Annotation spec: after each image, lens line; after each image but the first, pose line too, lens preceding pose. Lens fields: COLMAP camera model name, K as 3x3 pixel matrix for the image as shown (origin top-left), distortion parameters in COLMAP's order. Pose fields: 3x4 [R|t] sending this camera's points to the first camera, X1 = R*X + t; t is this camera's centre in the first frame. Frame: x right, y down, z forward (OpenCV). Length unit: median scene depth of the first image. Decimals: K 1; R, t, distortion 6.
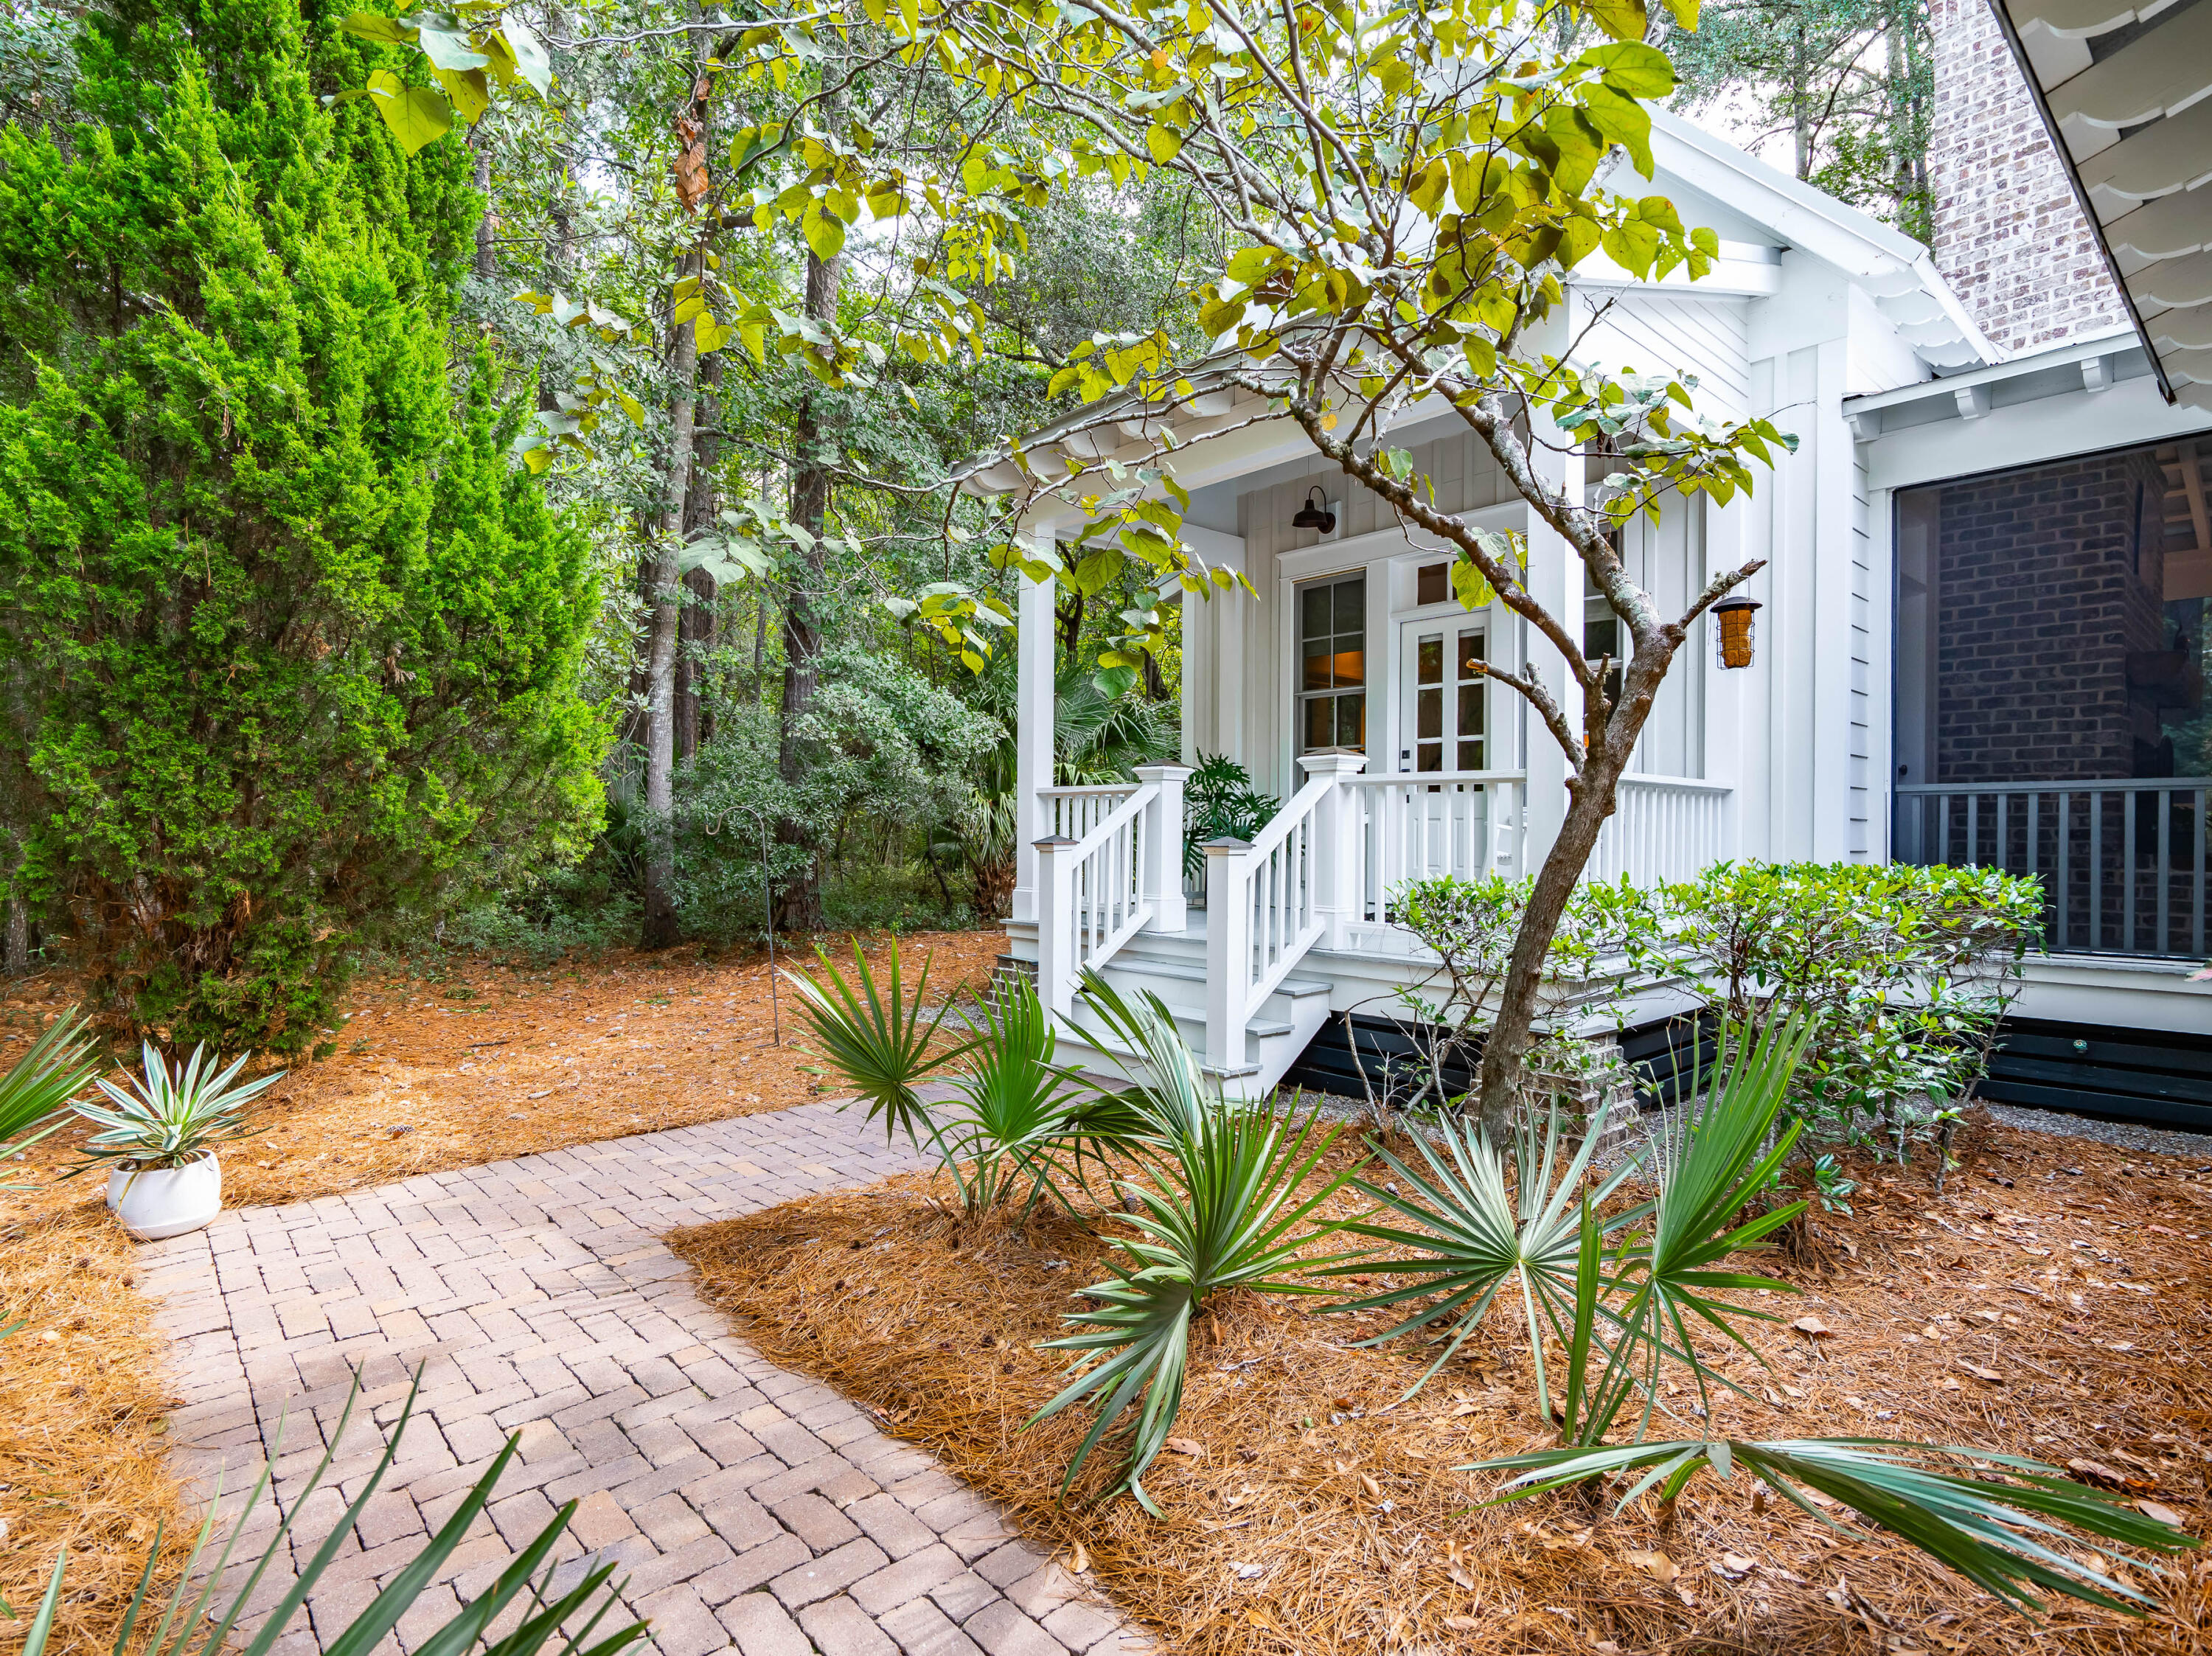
lens RADIAL K [[1129.0, 0, 1092.5], [0, 1129.0, 839.2], [0, 0, 1]] dist [0.003286, -0.002599]
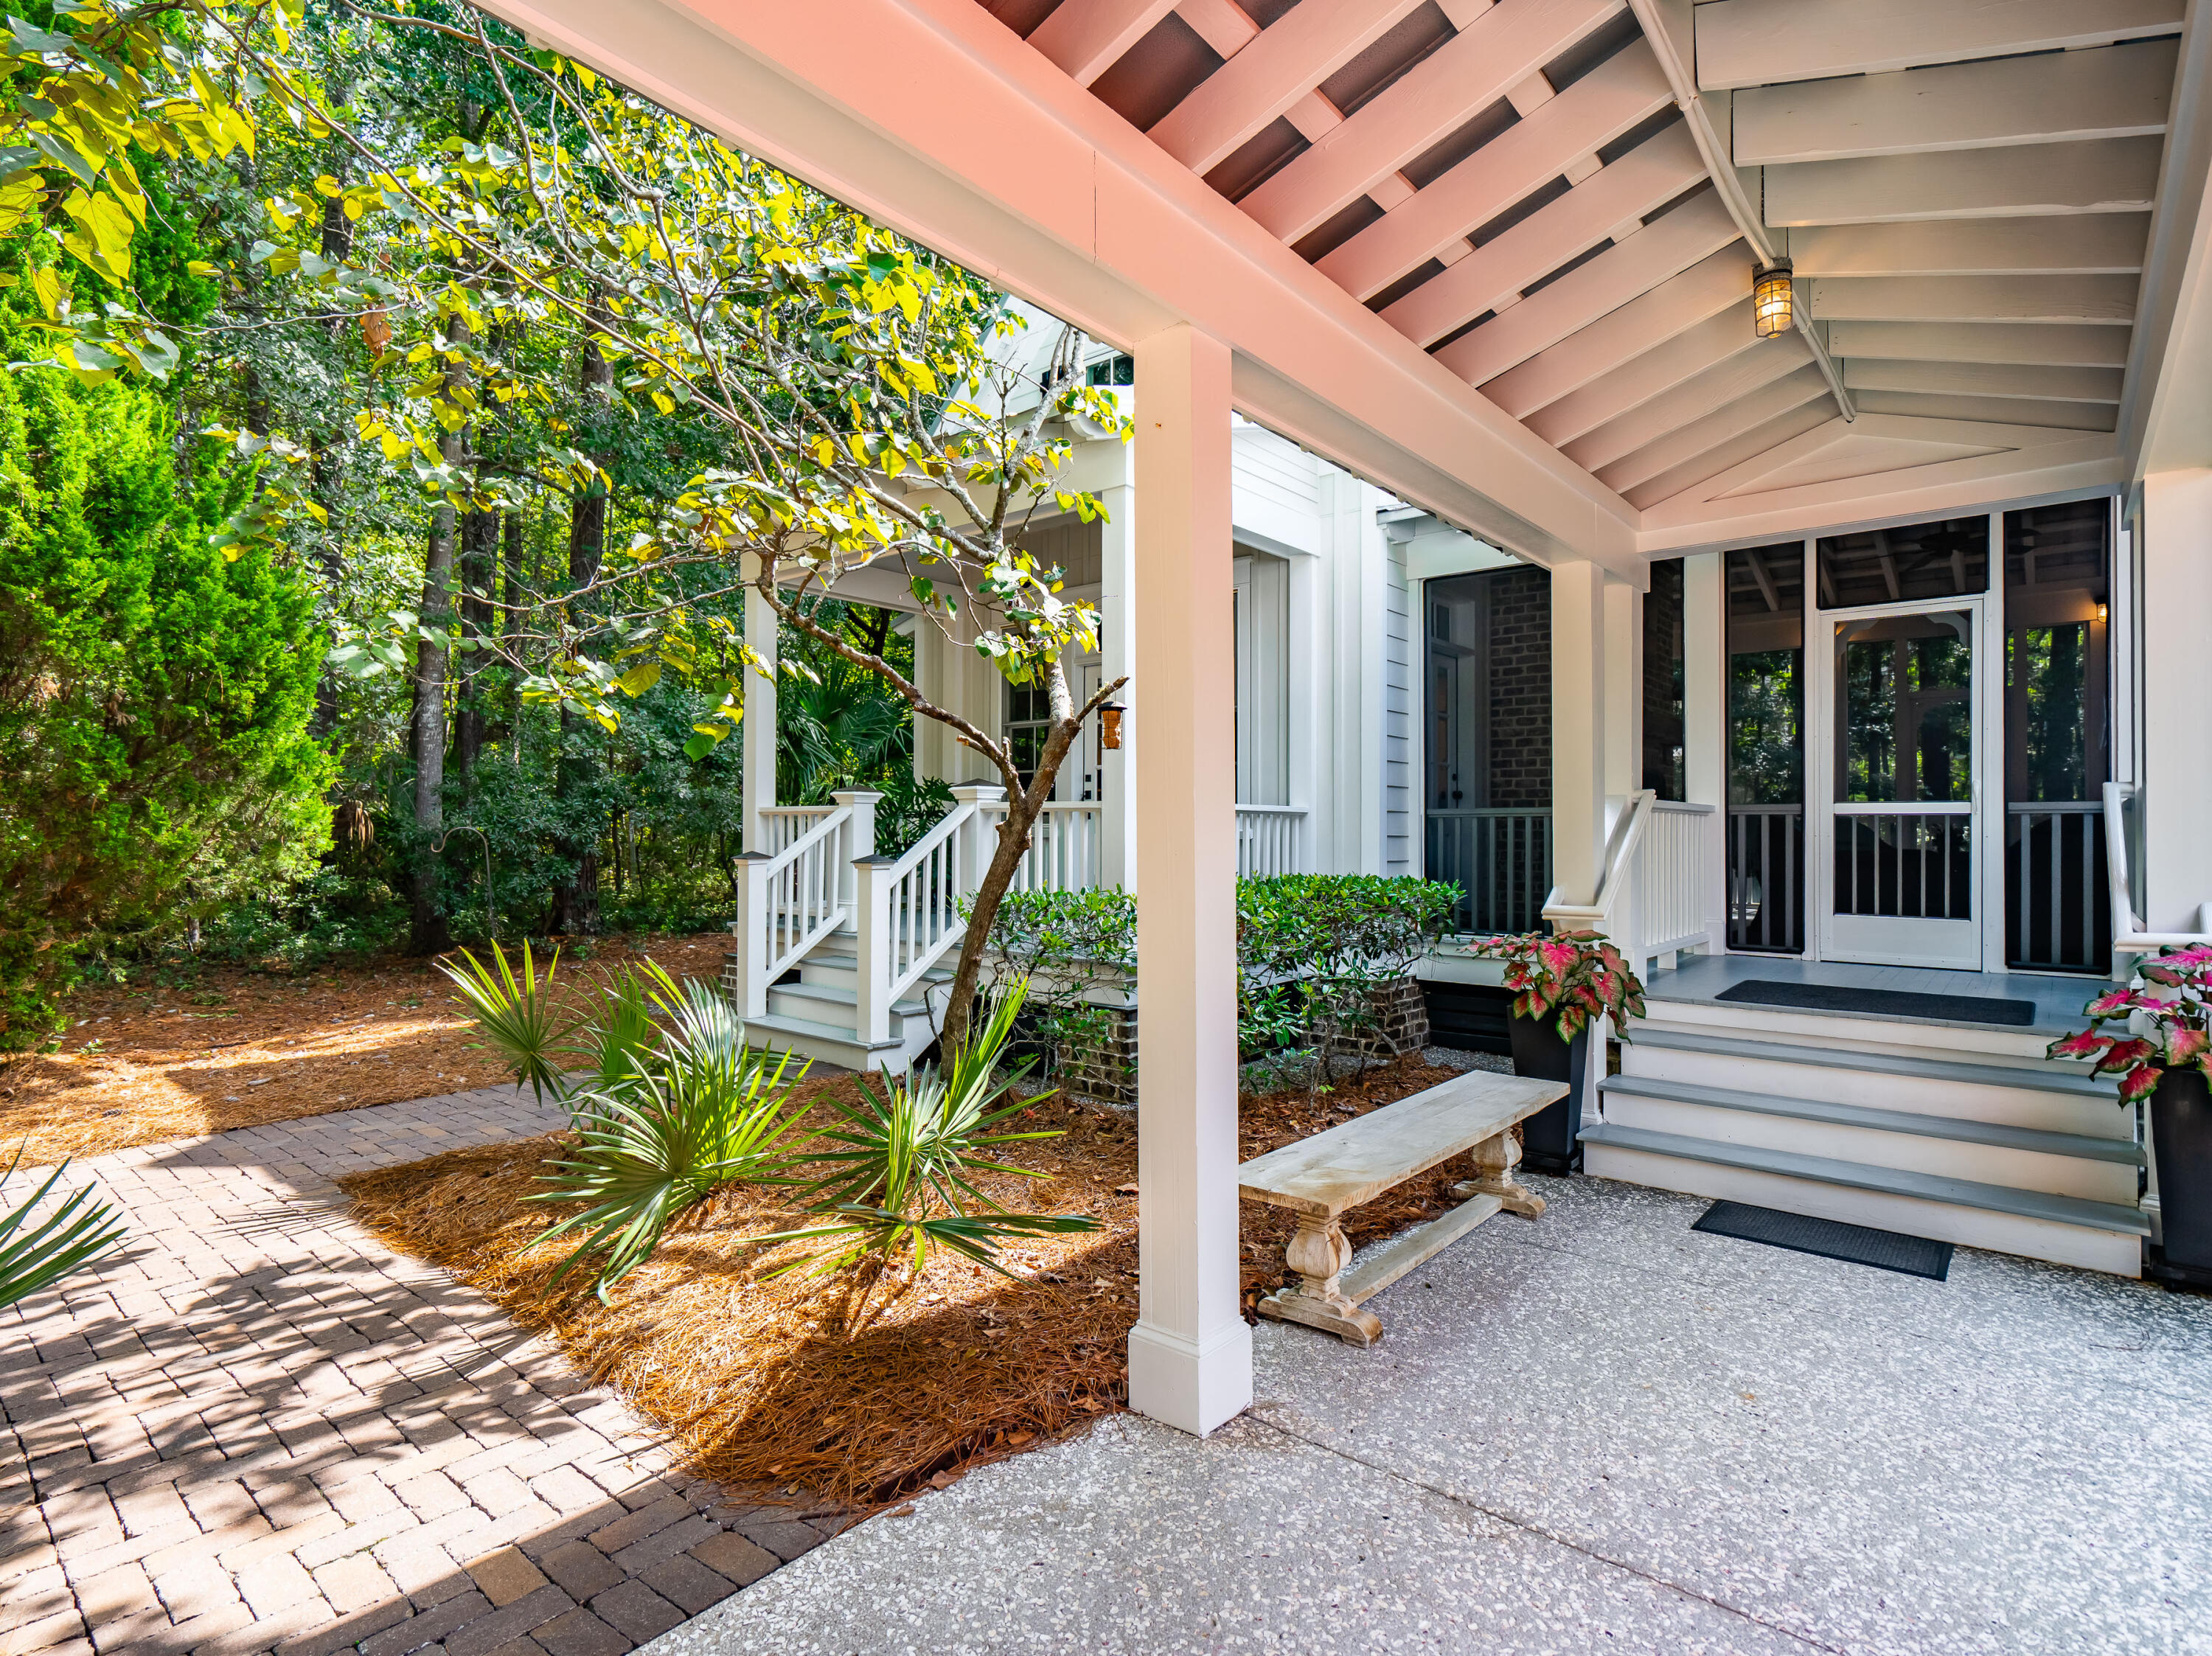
lens RADIAL K [[1129.0, 0, 1119.4], [0, 1129.0, 822.7], [0, 0, 1]] dist [0.003286, -0.002599]
pose [[0.989291, 0.000485, 0.145957, 0.223216], [0.001361, 0.999920, -0.012542, -0.022862], [-0.145951, 0.012607, 0.989211, -0.283485]]
